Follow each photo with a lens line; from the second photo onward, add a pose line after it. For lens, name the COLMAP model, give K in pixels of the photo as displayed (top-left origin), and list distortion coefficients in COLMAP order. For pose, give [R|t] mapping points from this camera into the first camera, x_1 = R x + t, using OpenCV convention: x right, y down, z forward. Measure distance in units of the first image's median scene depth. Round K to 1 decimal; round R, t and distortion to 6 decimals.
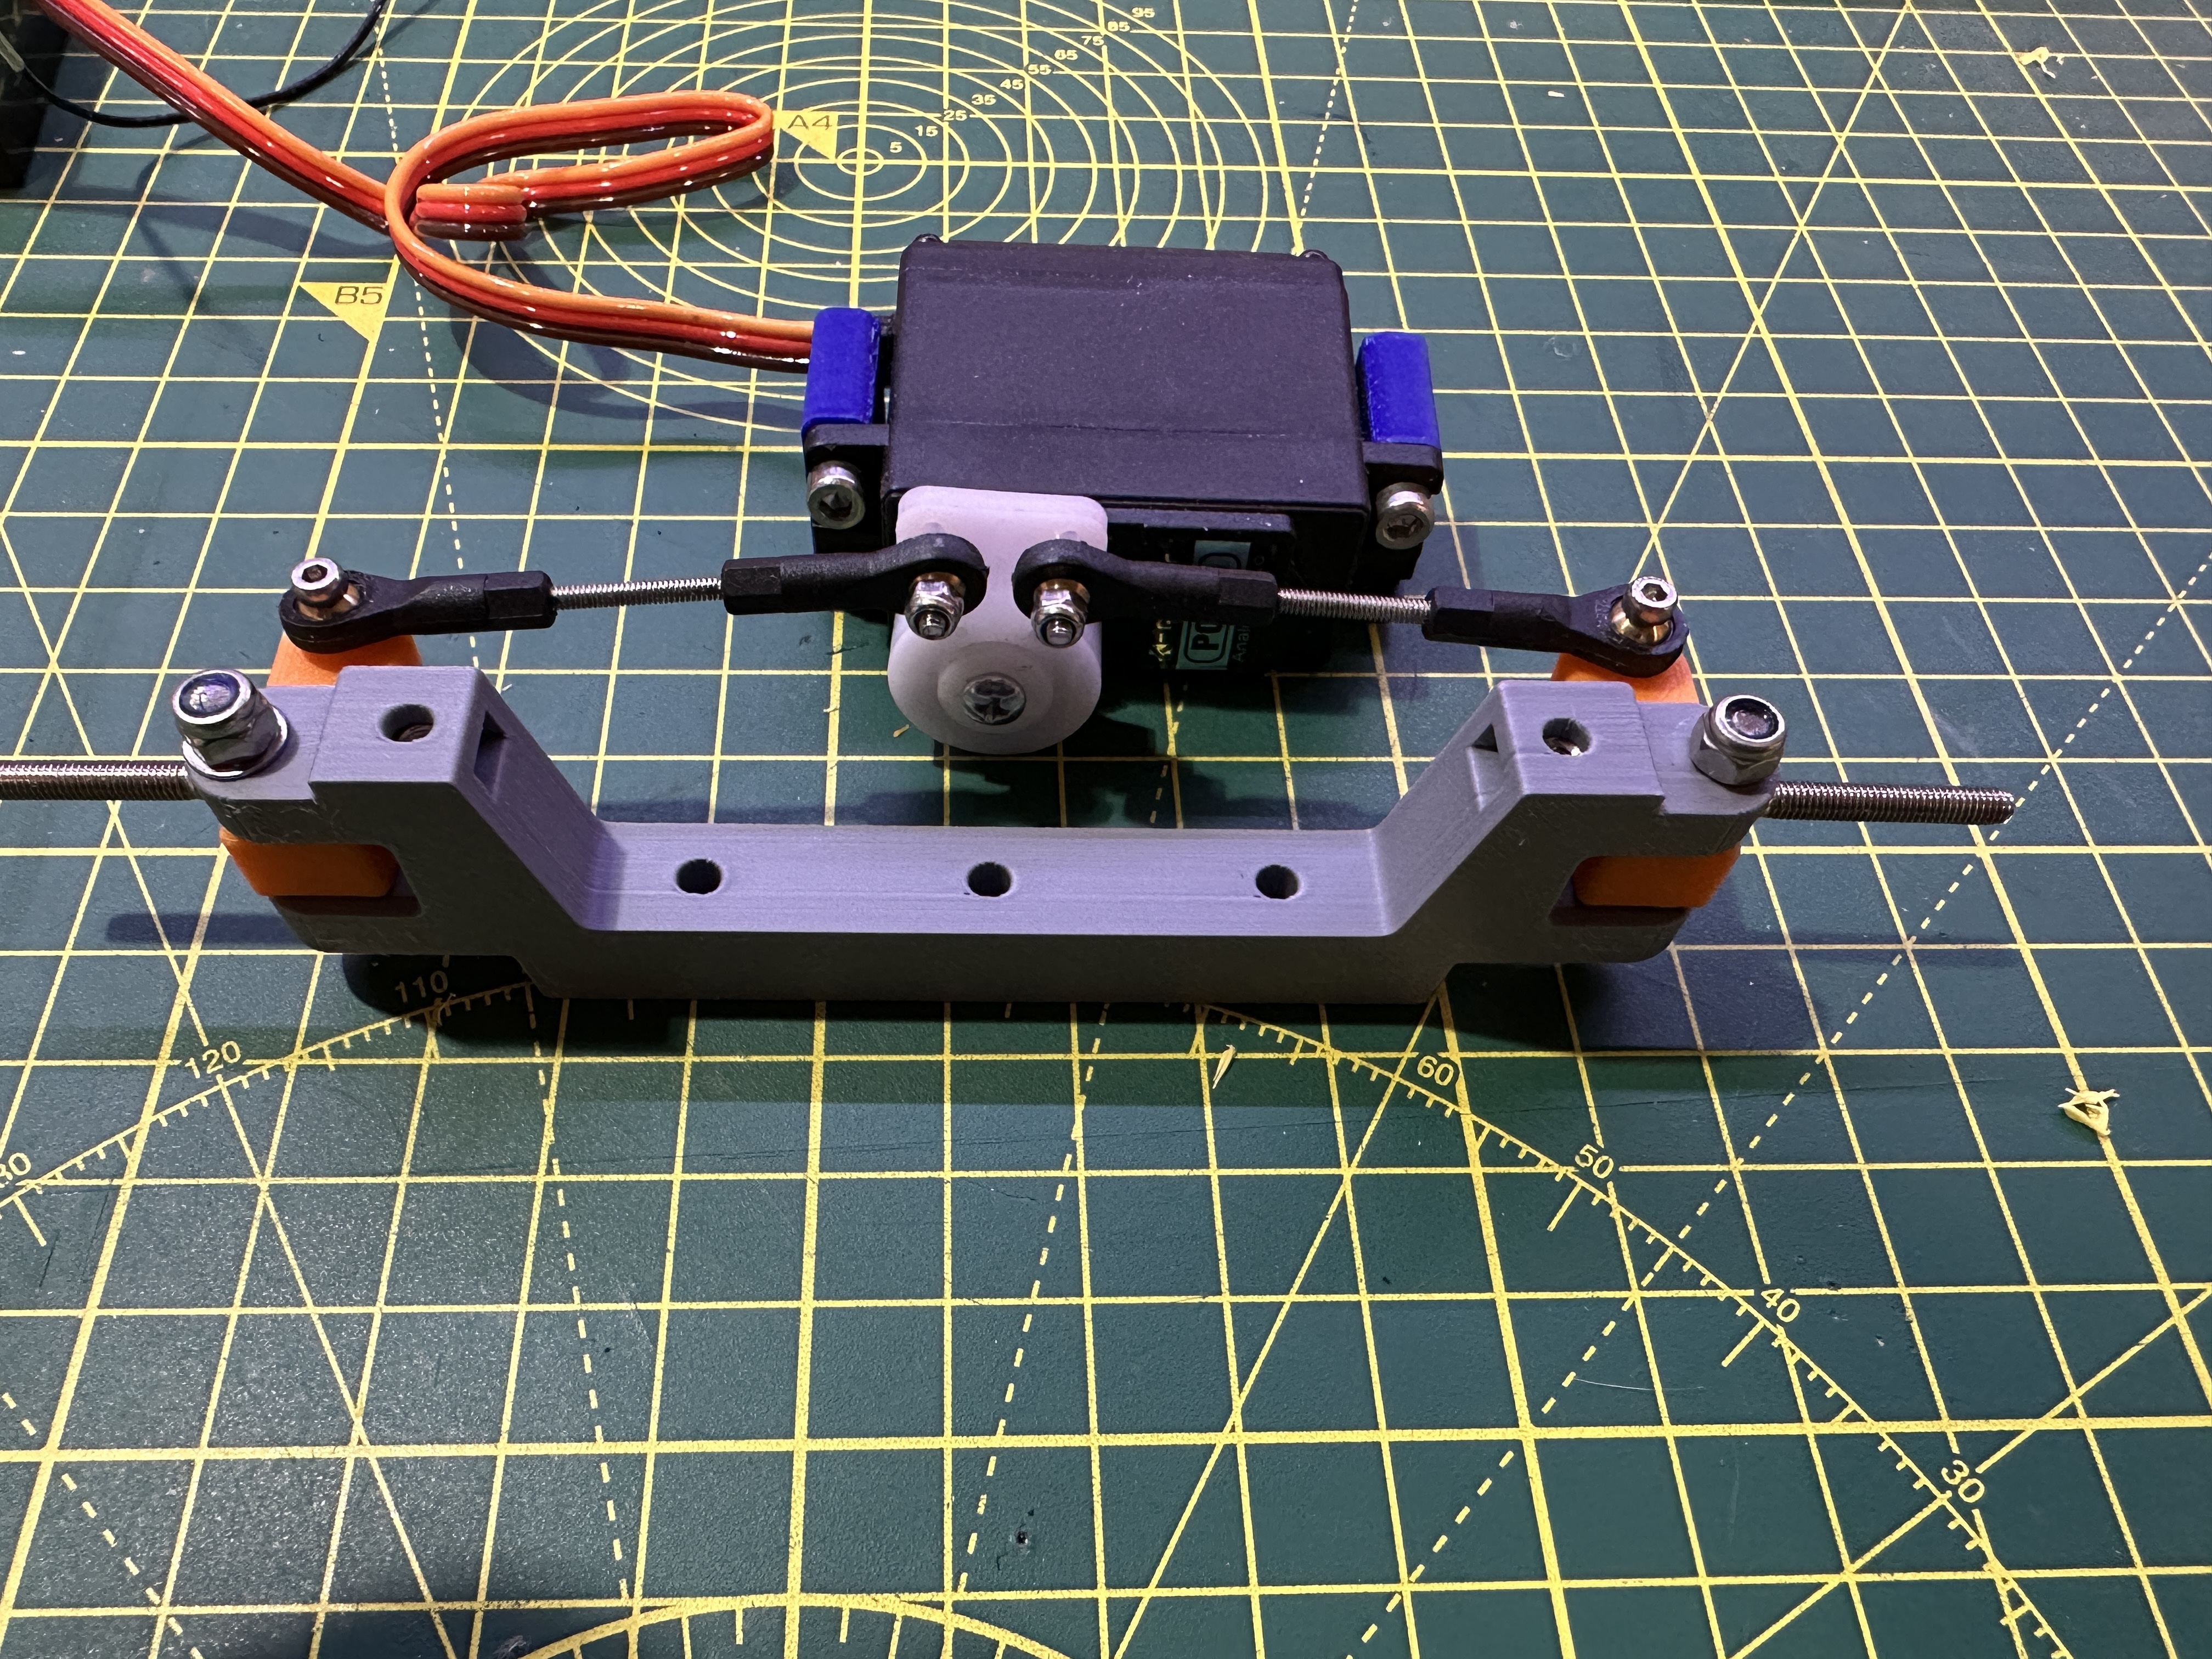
lens RADIAL K [[1555.3, 0, 1106.0], [0, 1555.3, 829.5], [0, 0, 1]] dist [-0.041356, 0.030593]
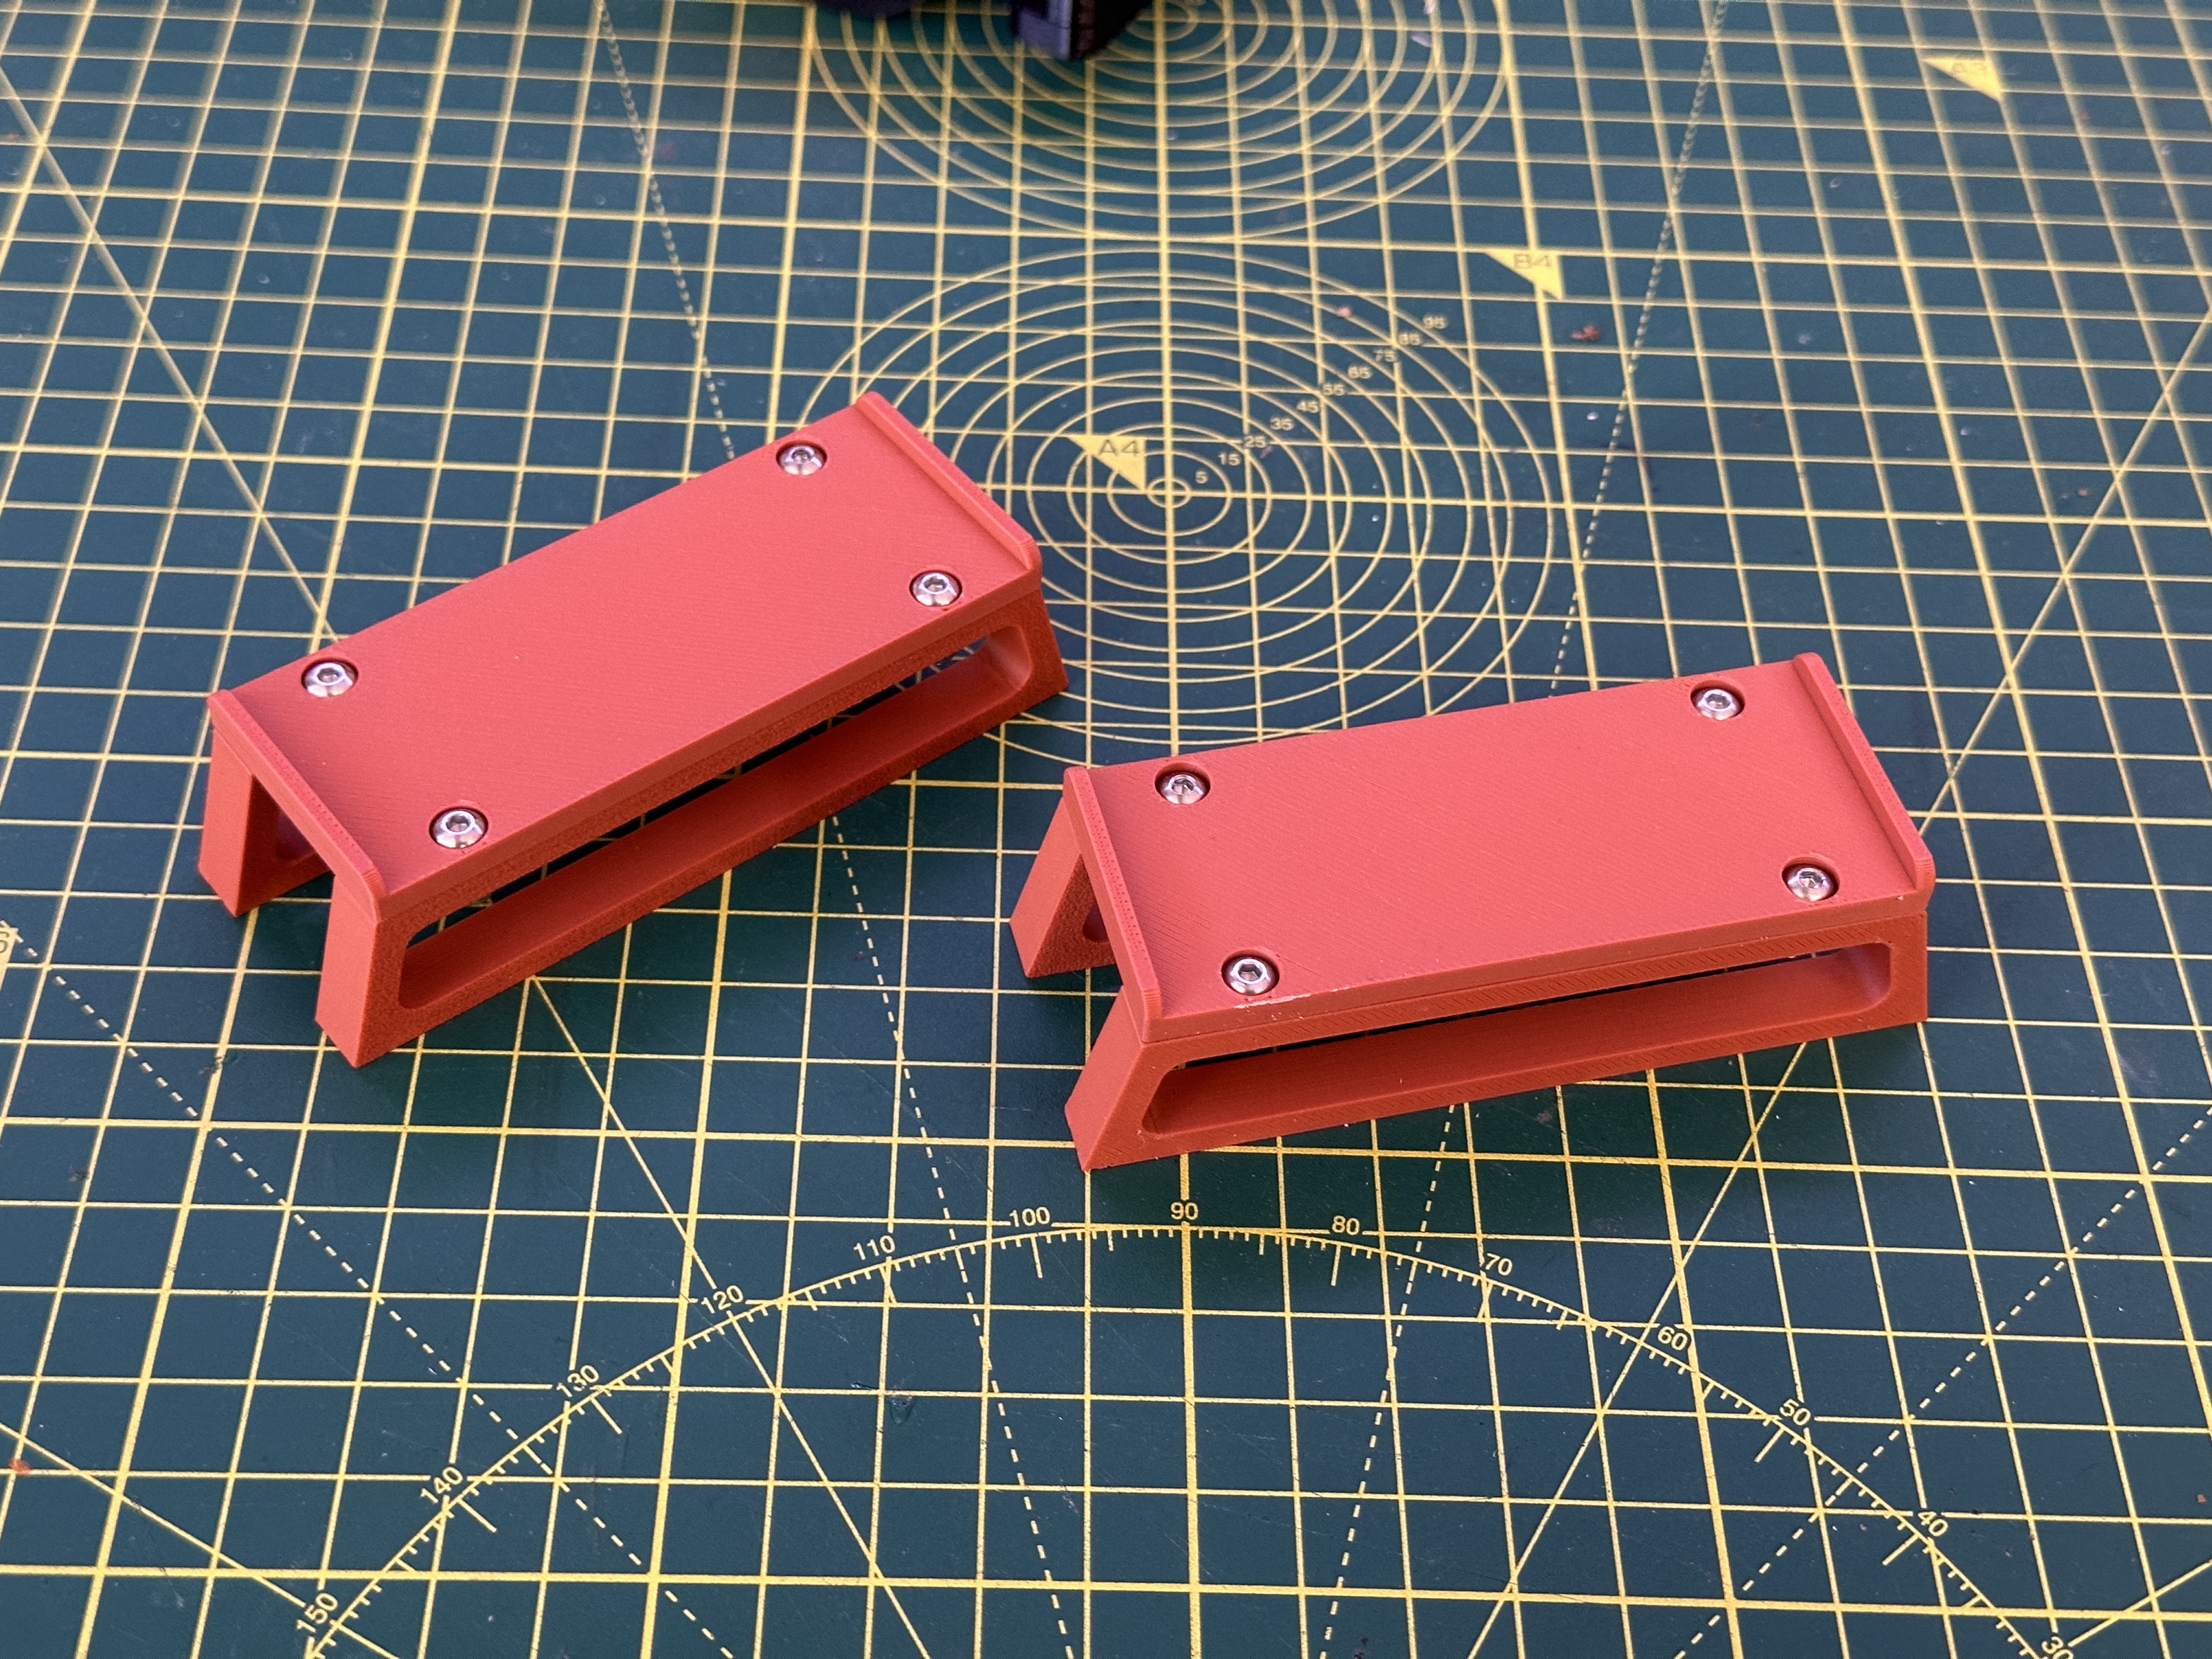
lens RADIAL K [[3202.7, 0, 1106.0], [0, 3202.7, 829.5], [0, 0, 1]] dist [0.146965, -0.402813]
pose [[0.999216, 0.025773, -0.030064, -0.184260], [-0.027800, 0.997223, -0.069084, -0.065570], [0.028200, 0.069866, 0.997158, -1.692041]]
